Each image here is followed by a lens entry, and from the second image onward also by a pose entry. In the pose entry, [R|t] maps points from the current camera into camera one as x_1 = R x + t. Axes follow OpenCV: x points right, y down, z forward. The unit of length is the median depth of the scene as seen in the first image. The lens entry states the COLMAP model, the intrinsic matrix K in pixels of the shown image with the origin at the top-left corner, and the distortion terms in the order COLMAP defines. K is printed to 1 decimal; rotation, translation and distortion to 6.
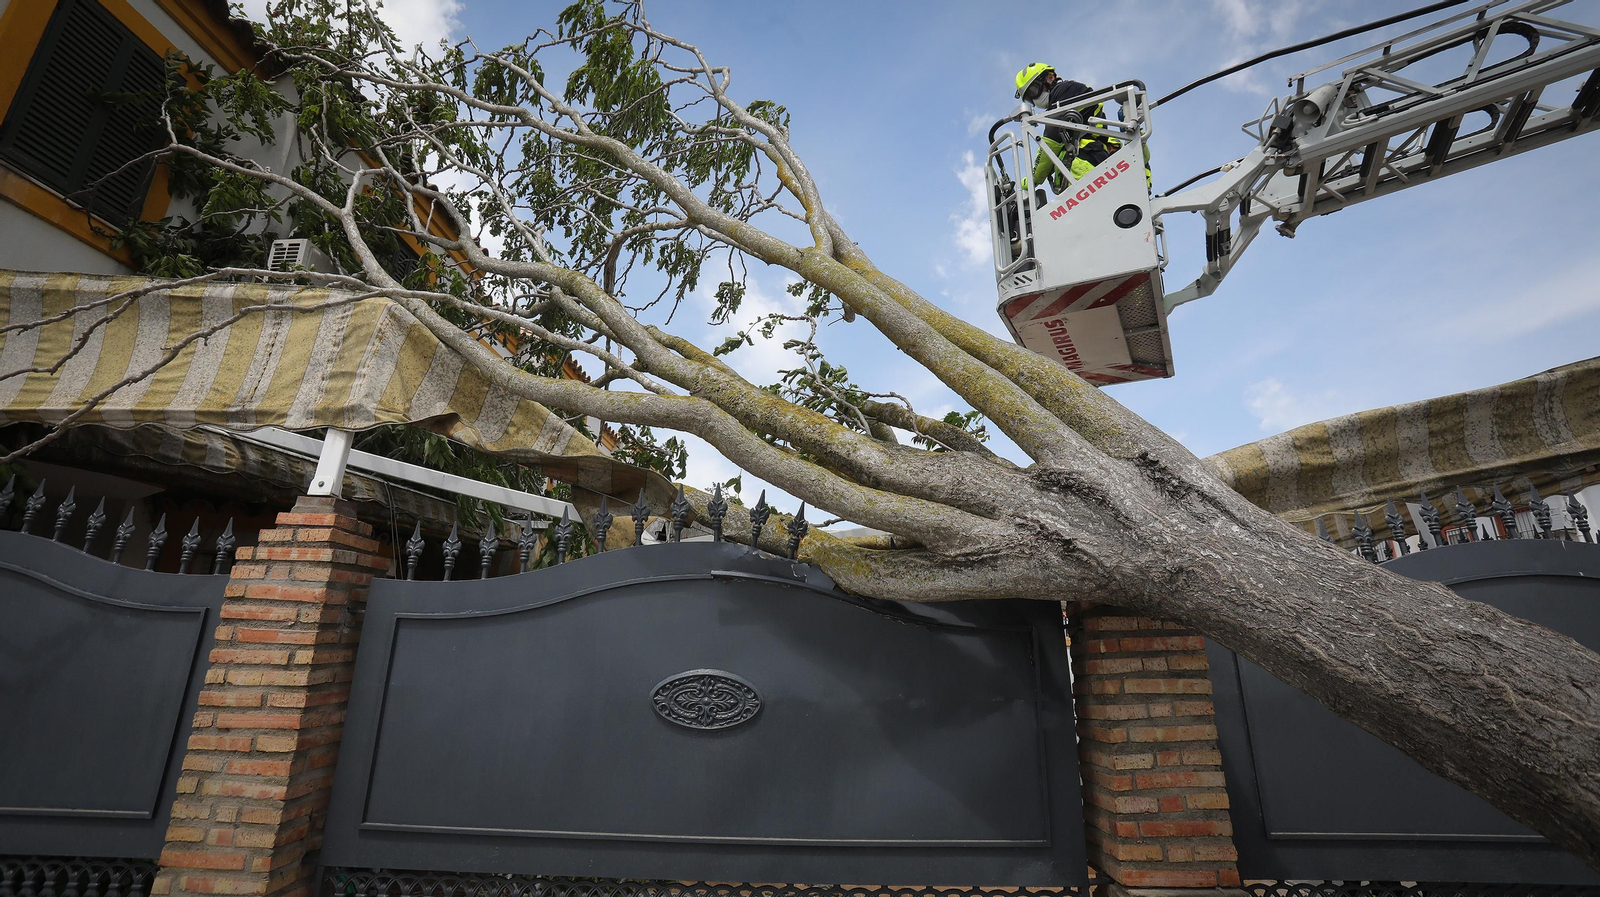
lens RADIAL K [[769.1, 0, 813.2], [0, 769.1, 407.4], [0, 0, 1]] dist [-0.064628, 0.020518]
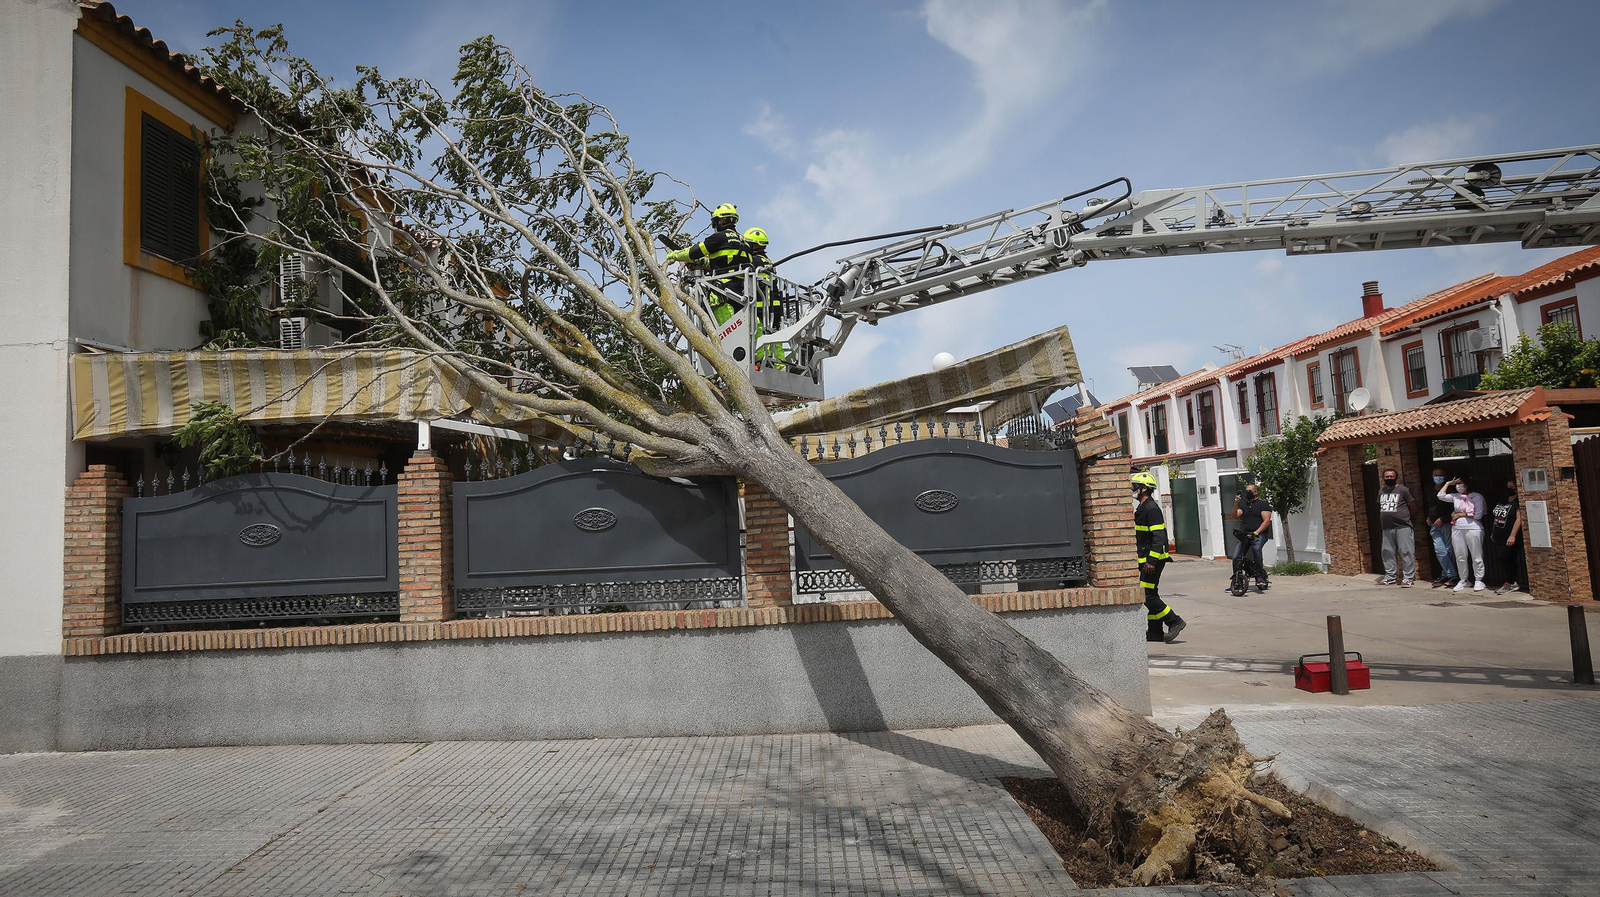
lens RADIAL K [[1006.4, 0, 815.3], [0, 1006.4, 453.0], [0, 0, 1]] dist [-0.051488, 0.024475]
pose [[0.997962, -0.059900, 0.021993, 0.543422], [0.052460, 0.966401, 0.251629, -0.650734], [-0.036326, -0.249962, 0.967574, -2.266694]]
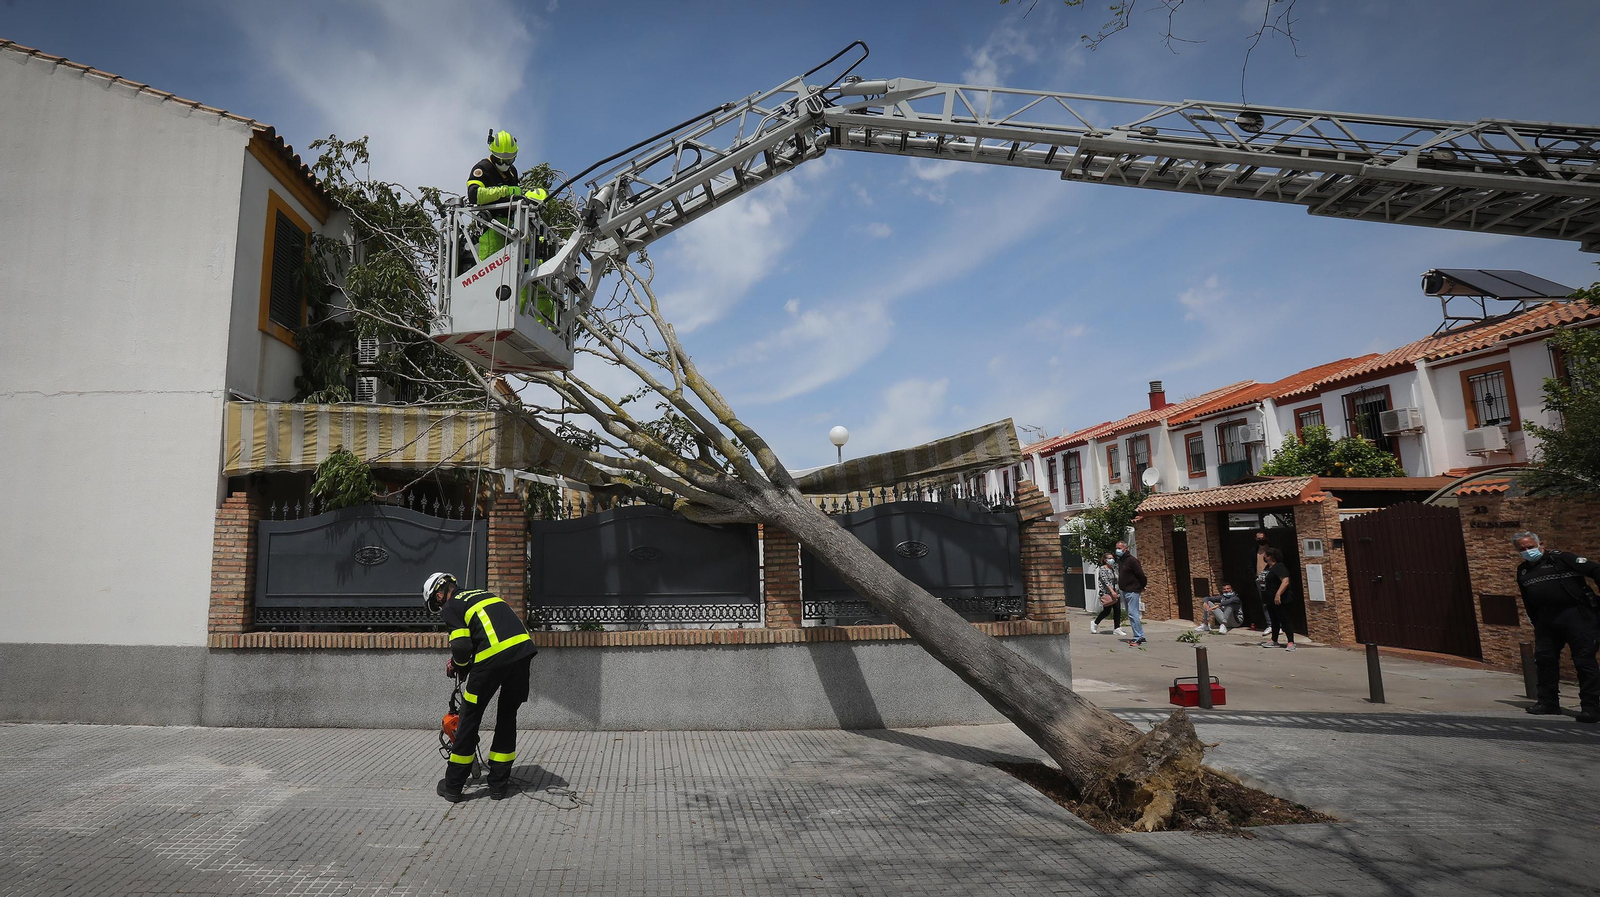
lens RADIAL K [[874.9, 0, 712.4], [0, 874.9, 442.7], [0, 0, 1]] dist [-0.078068, 0.016690]
pose [[0.996582, -0.012406, 0.081669, -0.156433], [-0.003052, 0.982454, 0.186483, -0.774175], [-0.082549, -0.186095, 0.979058, -2.570635]]
